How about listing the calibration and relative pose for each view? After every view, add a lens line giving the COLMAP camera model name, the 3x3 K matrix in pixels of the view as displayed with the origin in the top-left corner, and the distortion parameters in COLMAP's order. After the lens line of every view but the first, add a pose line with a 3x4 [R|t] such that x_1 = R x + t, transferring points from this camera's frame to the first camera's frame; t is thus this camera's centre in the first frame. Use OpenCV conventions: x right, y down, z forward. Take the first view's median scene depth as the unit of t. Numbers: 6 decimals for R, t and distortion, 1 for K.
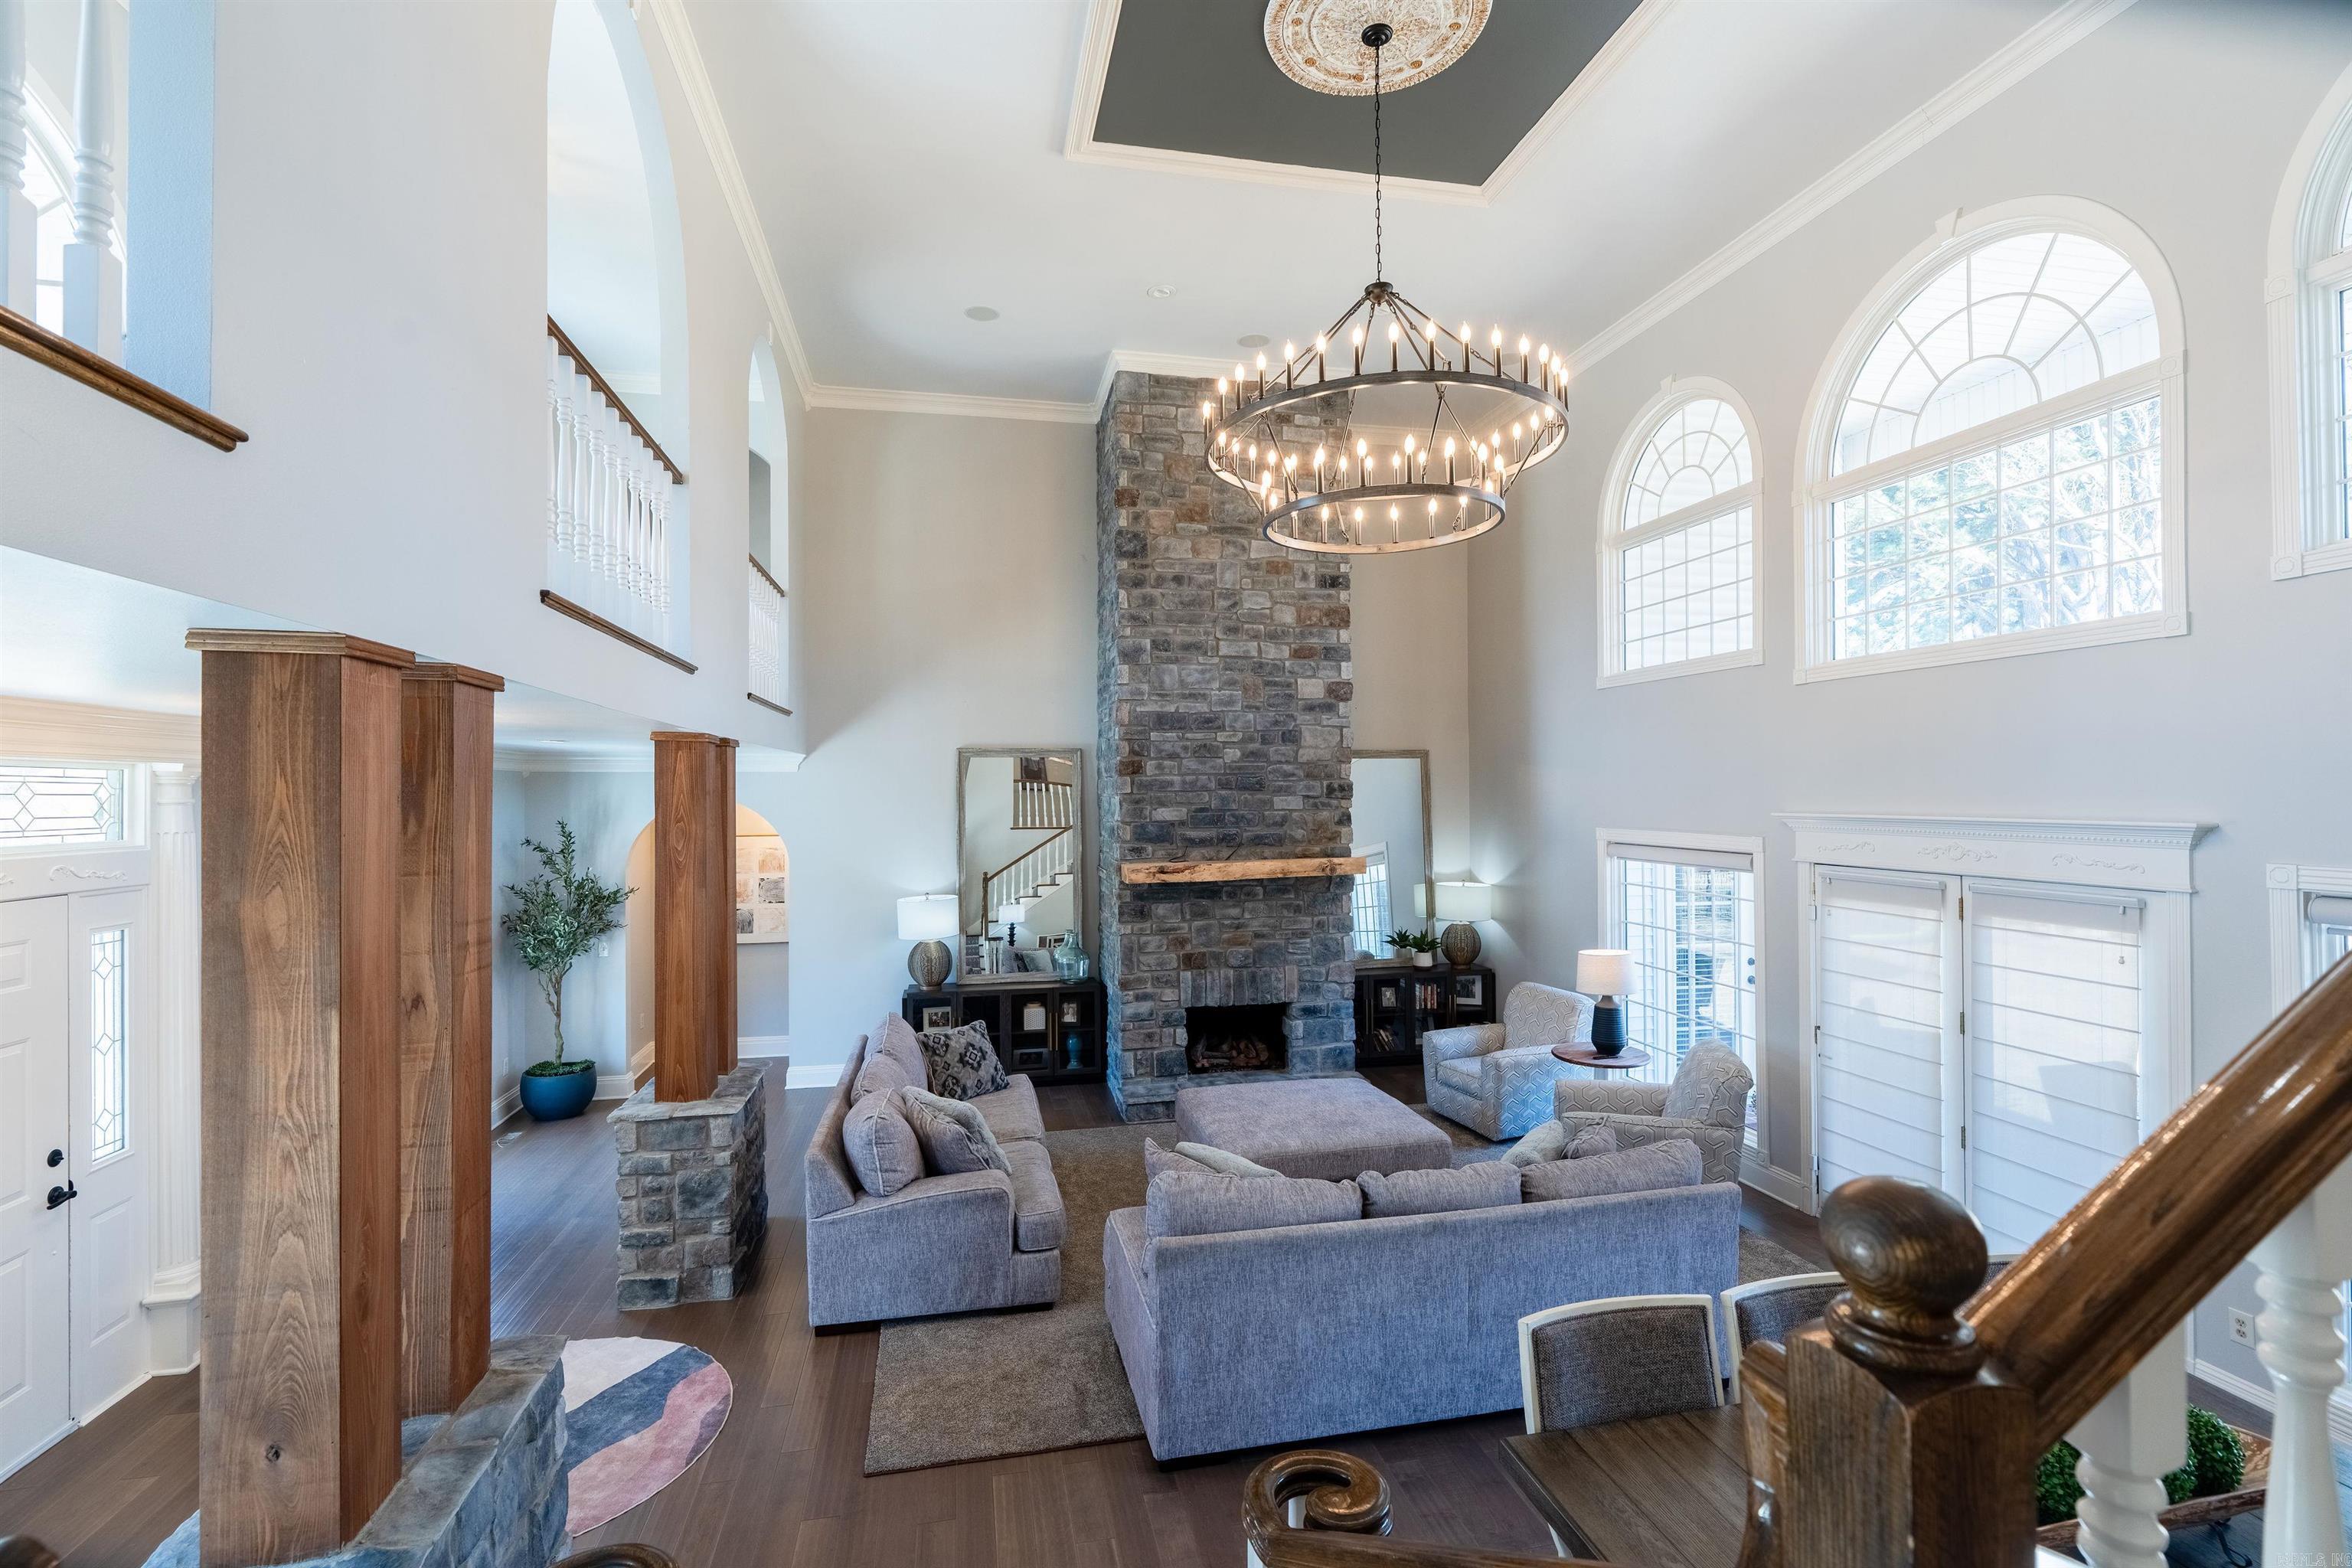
lens RADIAL K [[1053.9, 0, 1171.5], [0, 1053.9, 784.5], [0, 0, 1]] dist [-0.008979, 0.003826]
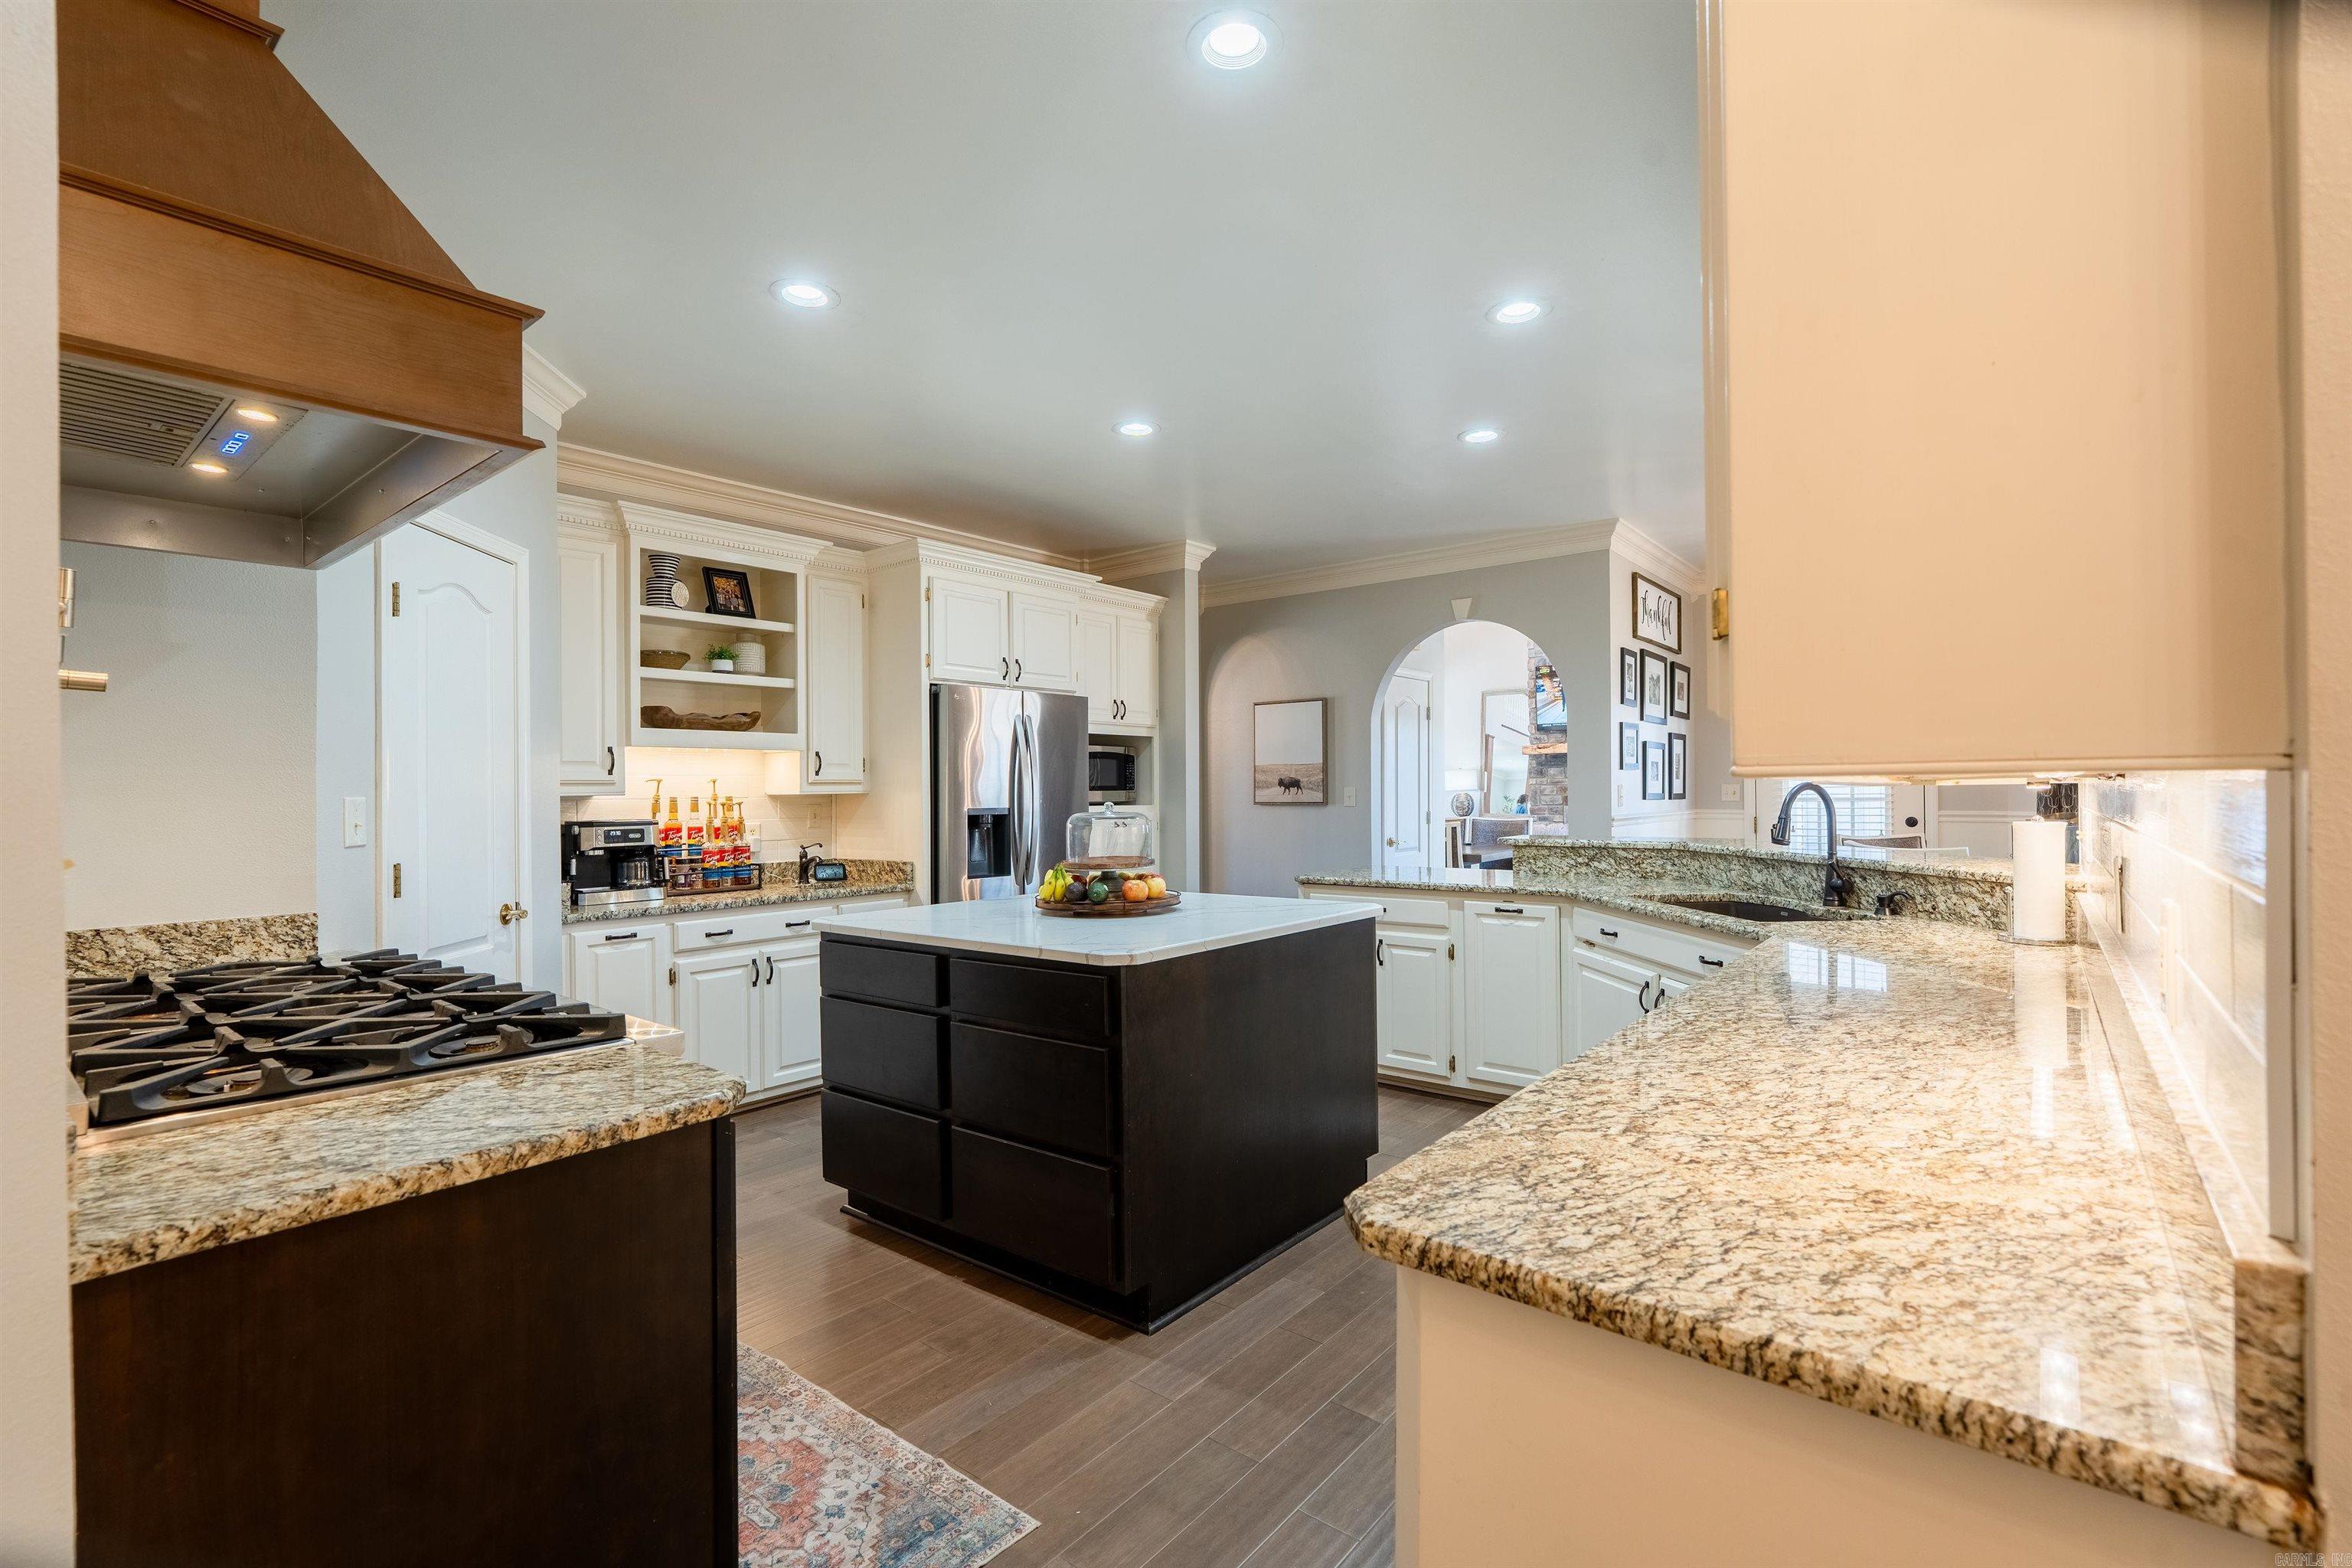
lens RADIAL K [[1053.9, 0, 1172.8], [0, 1053.9, 786.8], [0, 0, 1]] dist [-0.008979, 0.003826]
pose [[0.628388, -0.003640, -0.777892, 0.988778], [0.008635, 0.999960, 0.002296, 0.136160], [0.777853, -0.008160, 0.628394, -0.645023]]
